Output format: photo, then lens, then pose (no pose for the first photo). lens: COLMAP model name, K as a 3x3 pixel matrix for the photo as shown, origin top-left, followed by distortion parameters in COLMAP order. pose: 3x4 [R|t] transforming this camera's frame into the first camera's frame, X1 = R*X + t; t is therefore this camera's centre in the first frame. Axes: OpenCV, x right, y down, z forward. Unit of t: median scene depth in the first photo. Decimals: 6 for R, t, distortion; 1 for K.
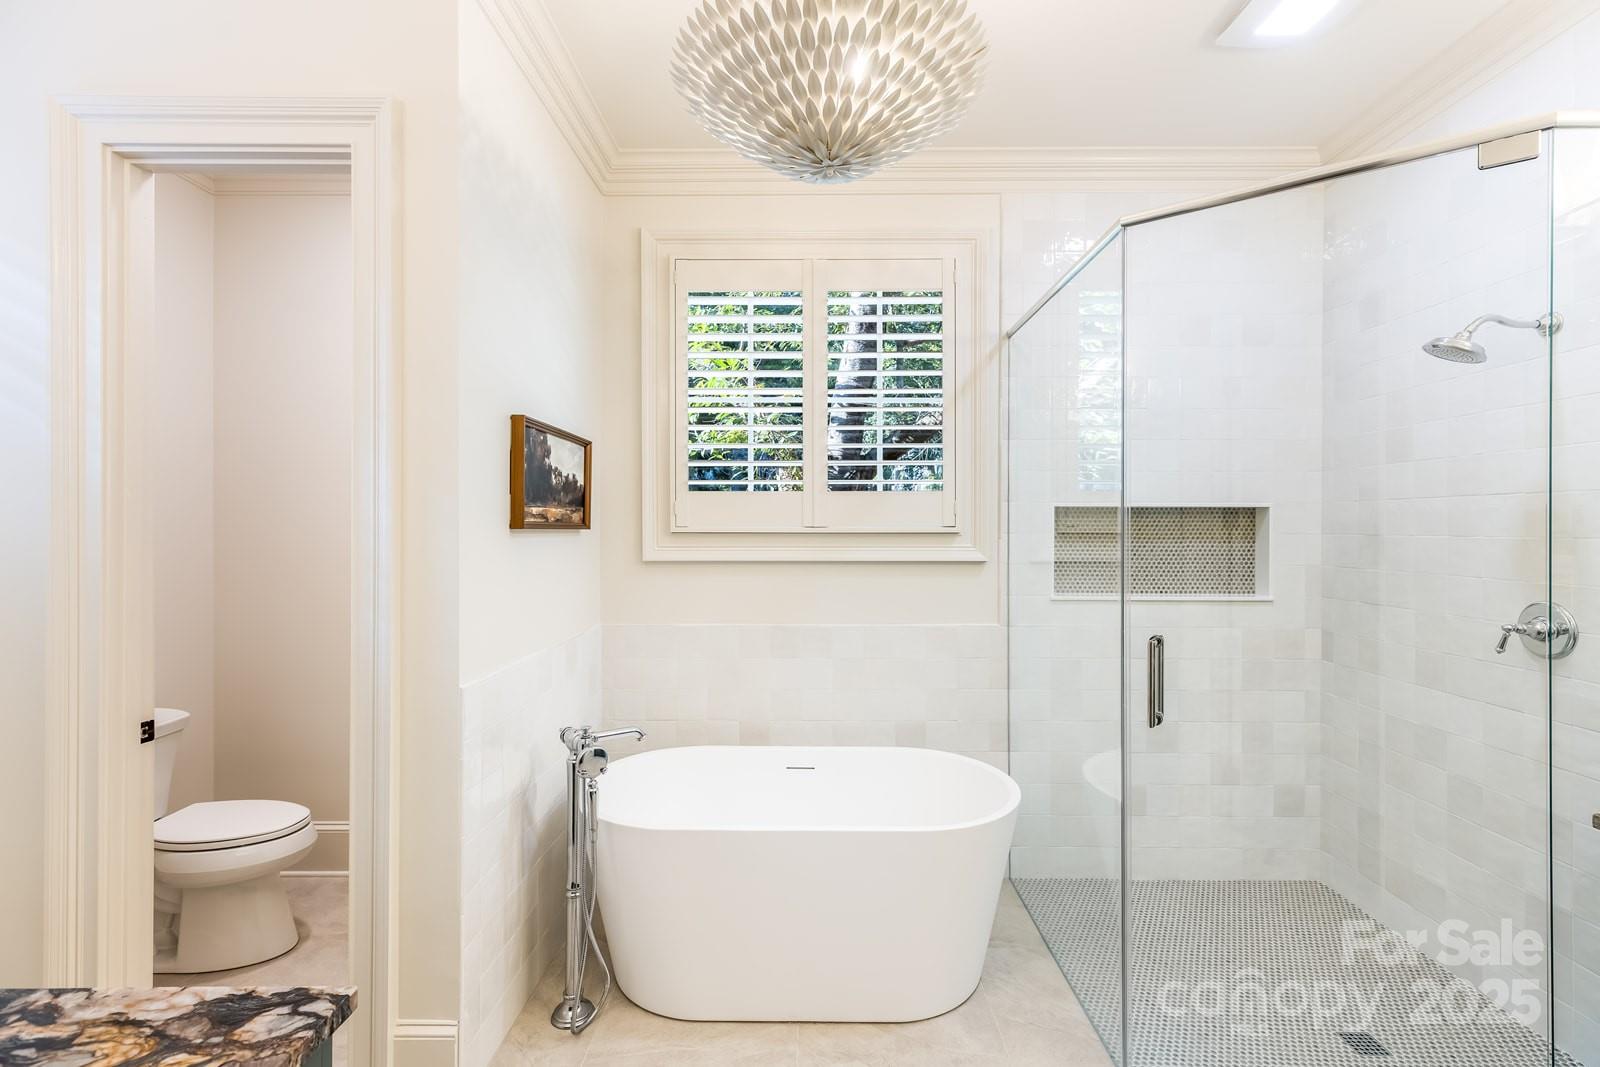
lens RADIAL K [[729.5, 0, 804.1], [0, 729.5, 524.9], [0, 0, 1]] dist [-0.000358, 0.000002]
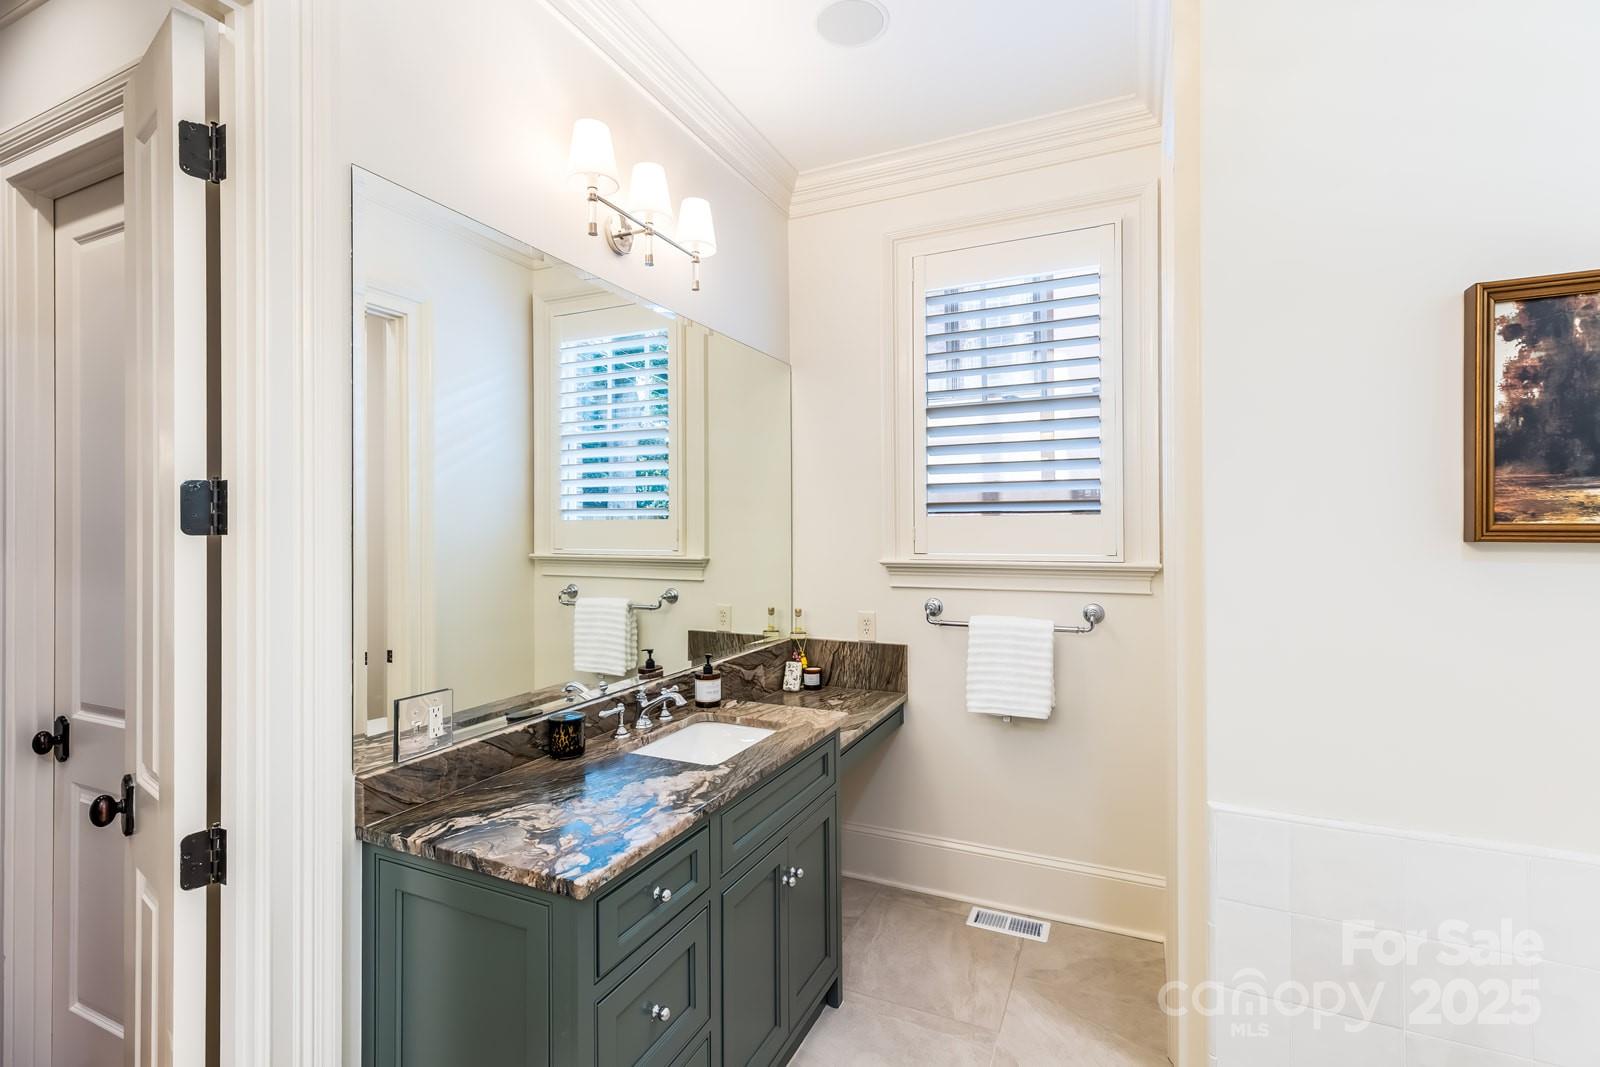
lens RADIAL K [[729.5, 0, 801.2], [0, 729.5, 529.6], [0, 0, 1]] dist [-0.000358, 0.000002]
pose [[-0.415315, -0.000312, -0.909678, 0.433258], [-0.001749, 0.999998, 0.000455, -0.000151], [0.909676, 0.001780, -0.415315, 2.013787]]
